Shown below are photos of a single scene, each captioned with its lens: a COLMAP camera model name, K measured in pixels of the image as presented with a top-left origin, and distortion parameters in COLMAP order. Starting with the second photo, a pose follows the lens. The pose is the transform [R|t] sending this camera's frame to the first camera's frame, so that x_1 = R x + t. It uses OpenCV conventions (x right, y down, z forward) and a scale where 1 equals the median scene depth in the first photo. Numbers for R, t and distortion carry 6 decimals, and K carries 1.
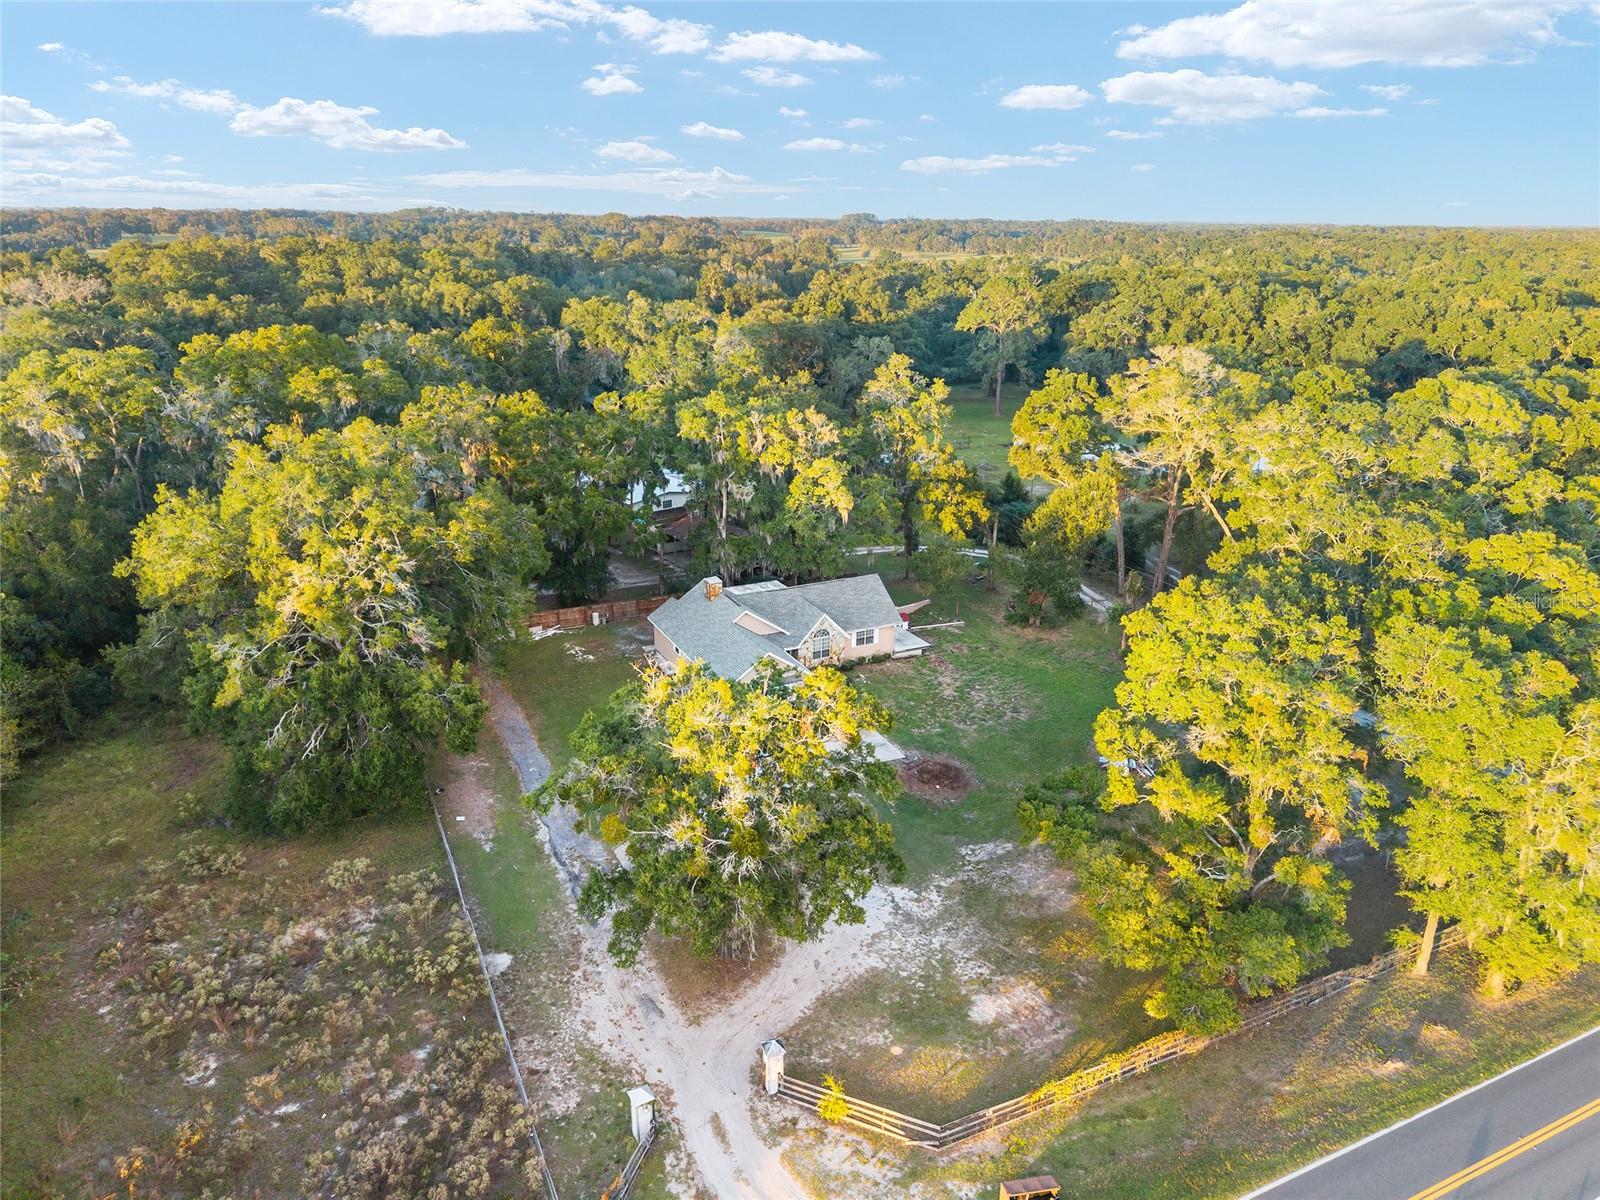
lens RADIAL K [[1072.7, 0, 787.9], [0, 1072.7, 604.9], [0, 0, 1]] dist [0.025966, -0.033925]
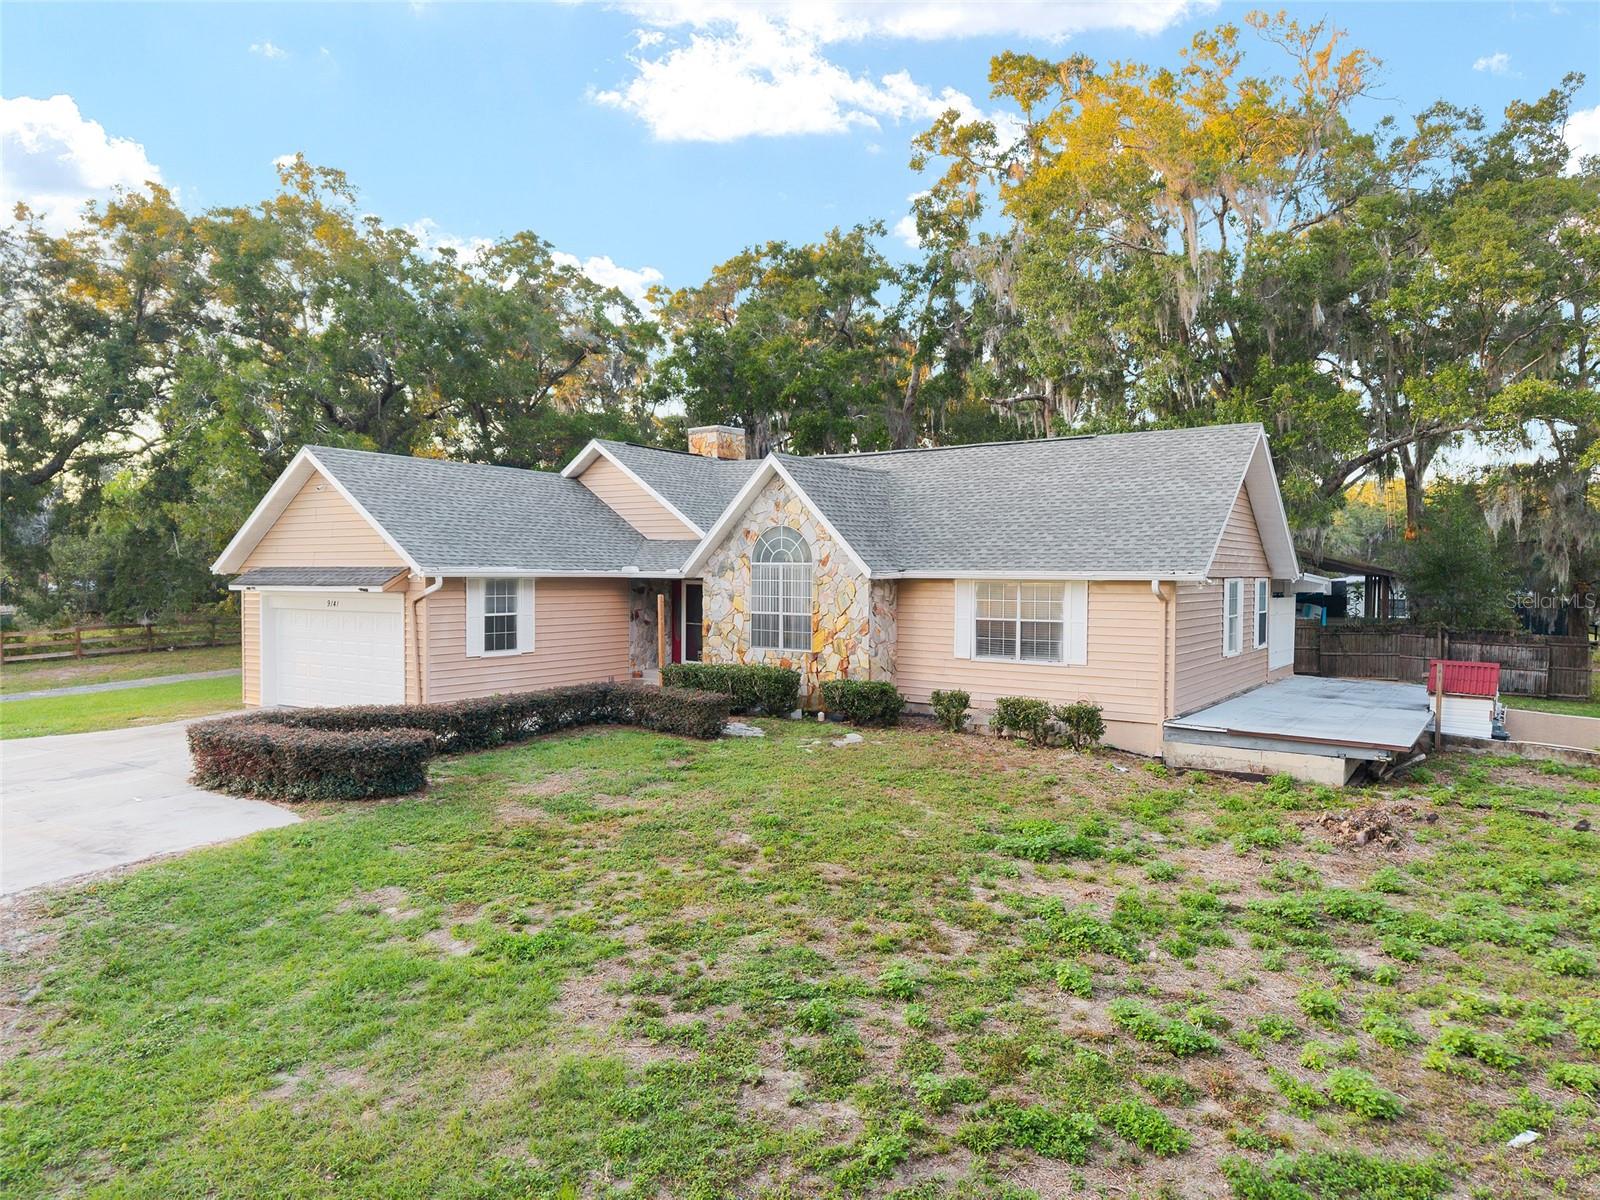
lens RADIAL K [[1070.2, 0, 788.7], [0, 1070.2, 602.9], [0, 0, 1]] dist [0.002495, 0.001897]
pose [[0.488738, 0.017371, -0.872258, 0.228028], [-0.300850, 0.941831, -0.149814, 0.070356], [0.818917, 0.335639, 0.465535, 0.798279]]
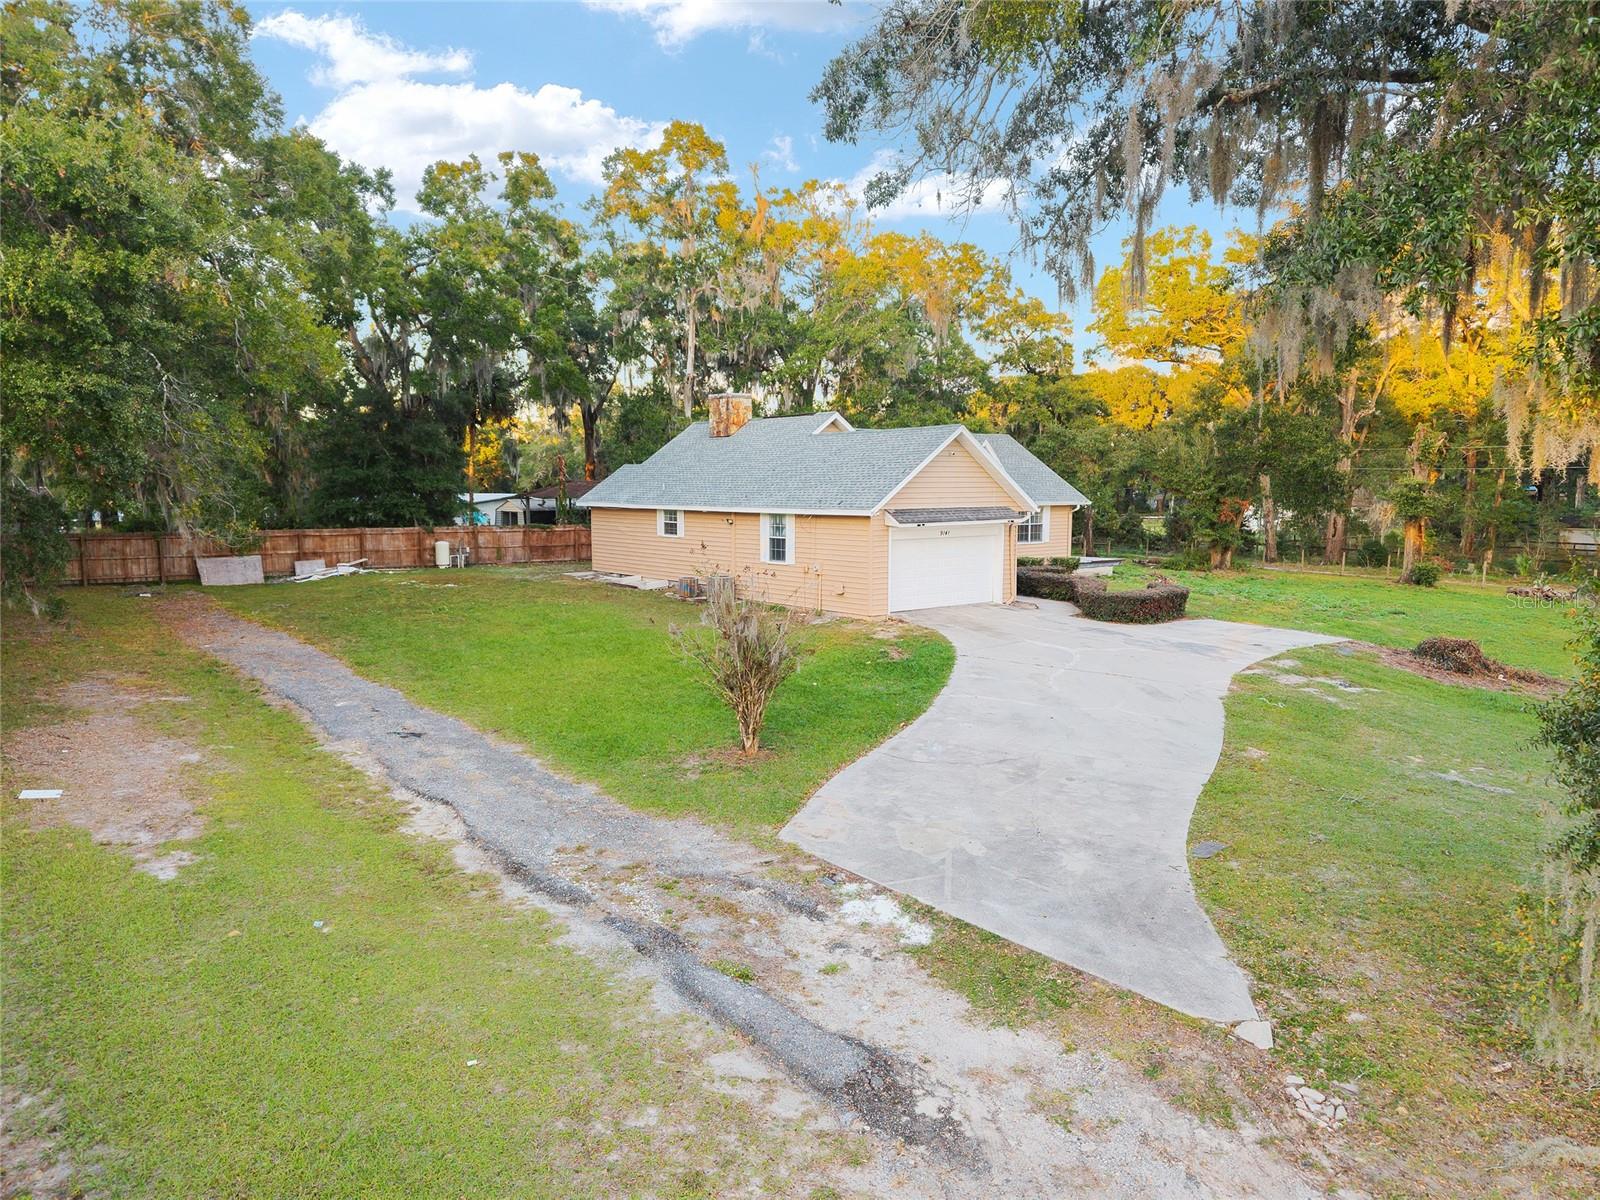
lens RADIAL K [[1072.7, 0, 787.9], [0, 1072.7, 604.9], [0, 0, 1]] dist [0.025966, -0.033925]
pose [[0.971717, -0.033264, 0.233795, -0.144032], [0.087834, 0.969911, -0.227064, 0.159009], [-0.219207, 0.241177, 0.945400, 0.525211]]
